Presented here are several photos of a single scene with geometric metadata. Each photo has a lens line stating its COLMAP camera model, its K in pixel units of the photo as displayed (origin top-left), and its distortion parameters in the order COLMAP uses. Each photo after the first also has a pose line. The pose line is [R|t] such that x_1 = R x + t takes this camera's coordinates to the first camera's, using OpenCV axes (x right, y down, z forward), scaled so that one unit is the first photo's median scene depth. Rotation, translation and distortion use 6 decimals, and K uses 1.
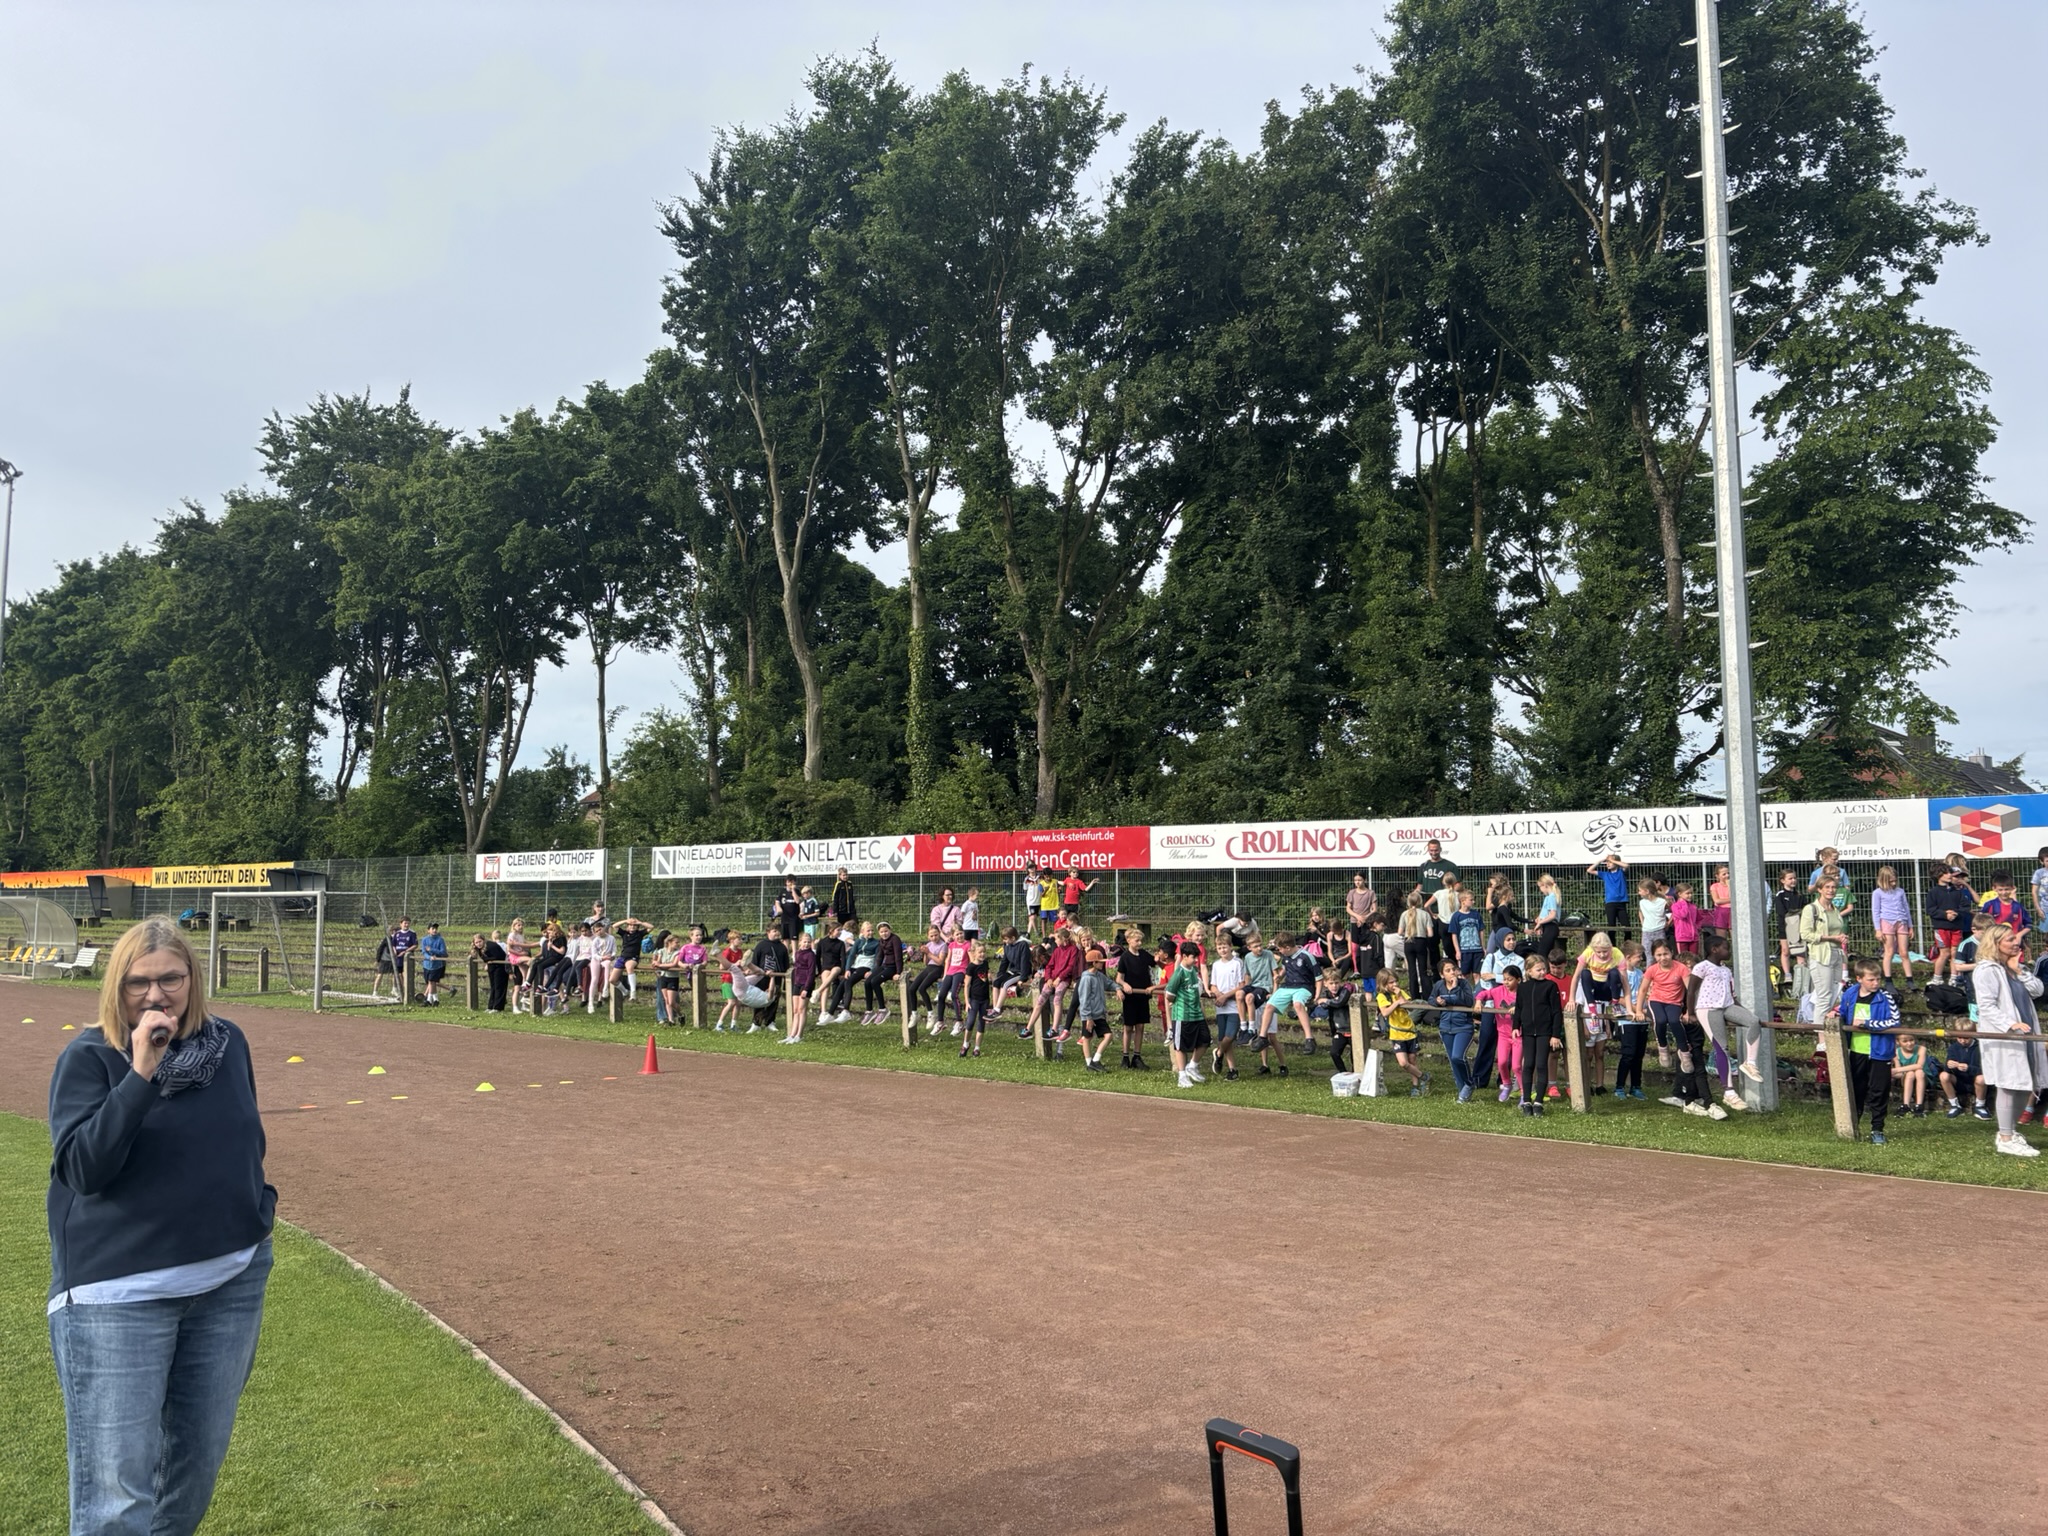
lens RADIAL K [[1551.8, 0, 1014.6], [0, 1551.8, 754.2], [0, 0, 1]] dist [0.055168, -0.064816]
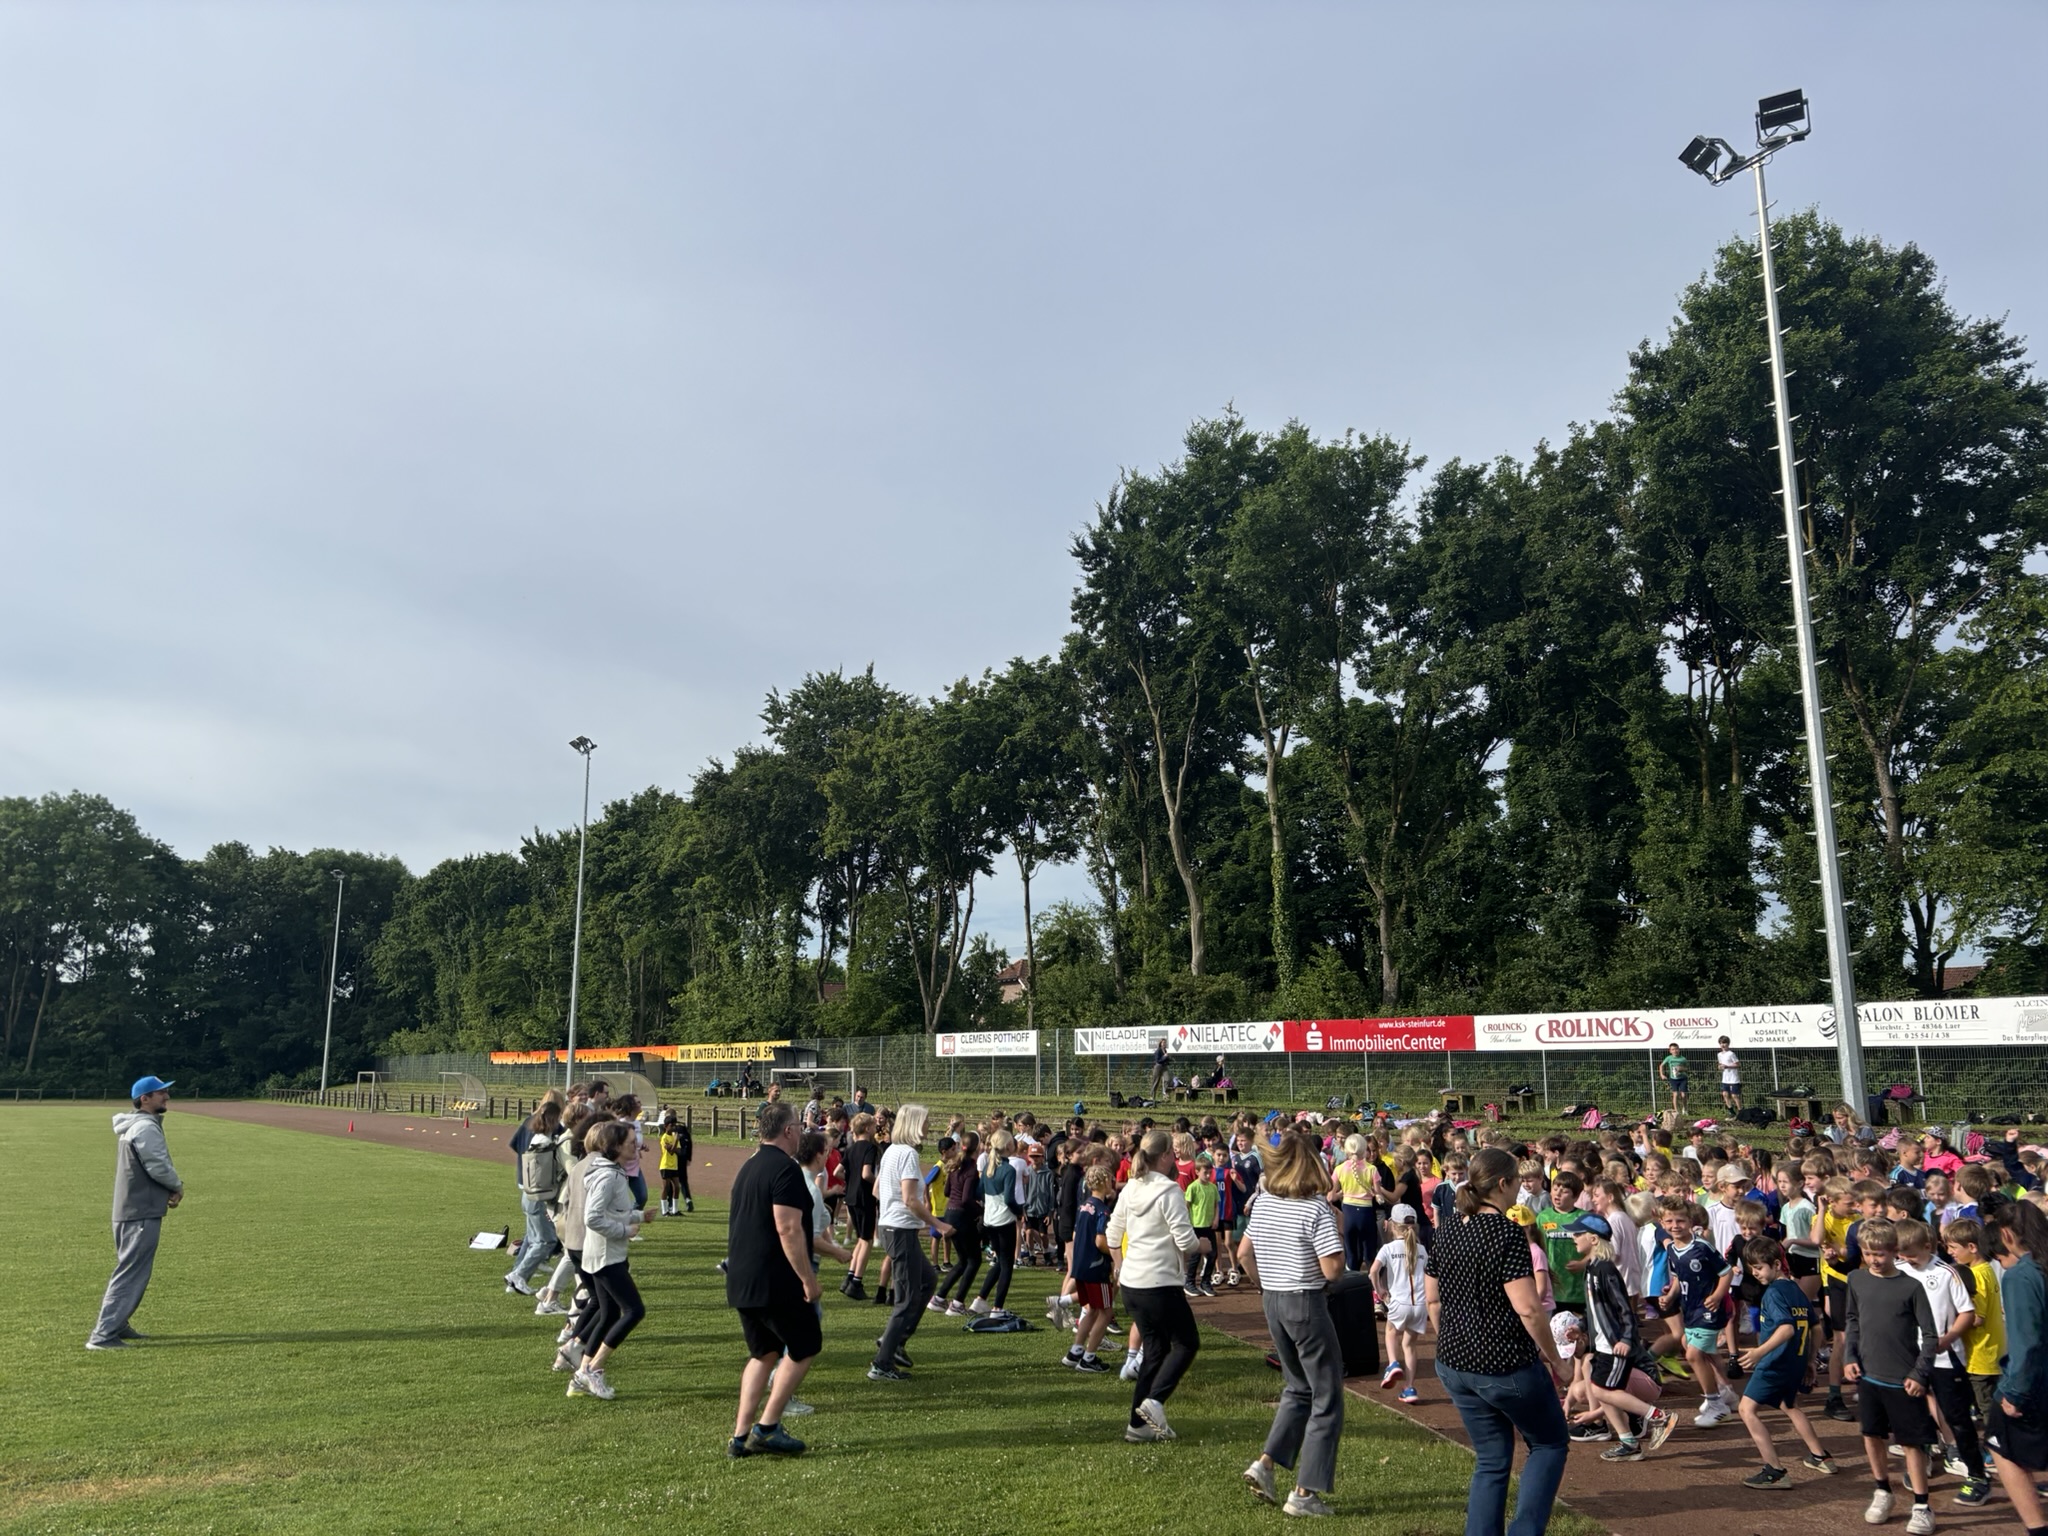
lens RADIAL K [[1551.8, 0, 1005.8], [0, 1551.8, 779.1], [0, 0, 1]] dist [0.055168, -0.064816]
pose [[0.967980, -0.048618, -0.246275, 0.037485], [0.026507, 0.995377, -0.092319, -0.032384], [0.249625, 0.082835, 0.964793, -0.283933]]
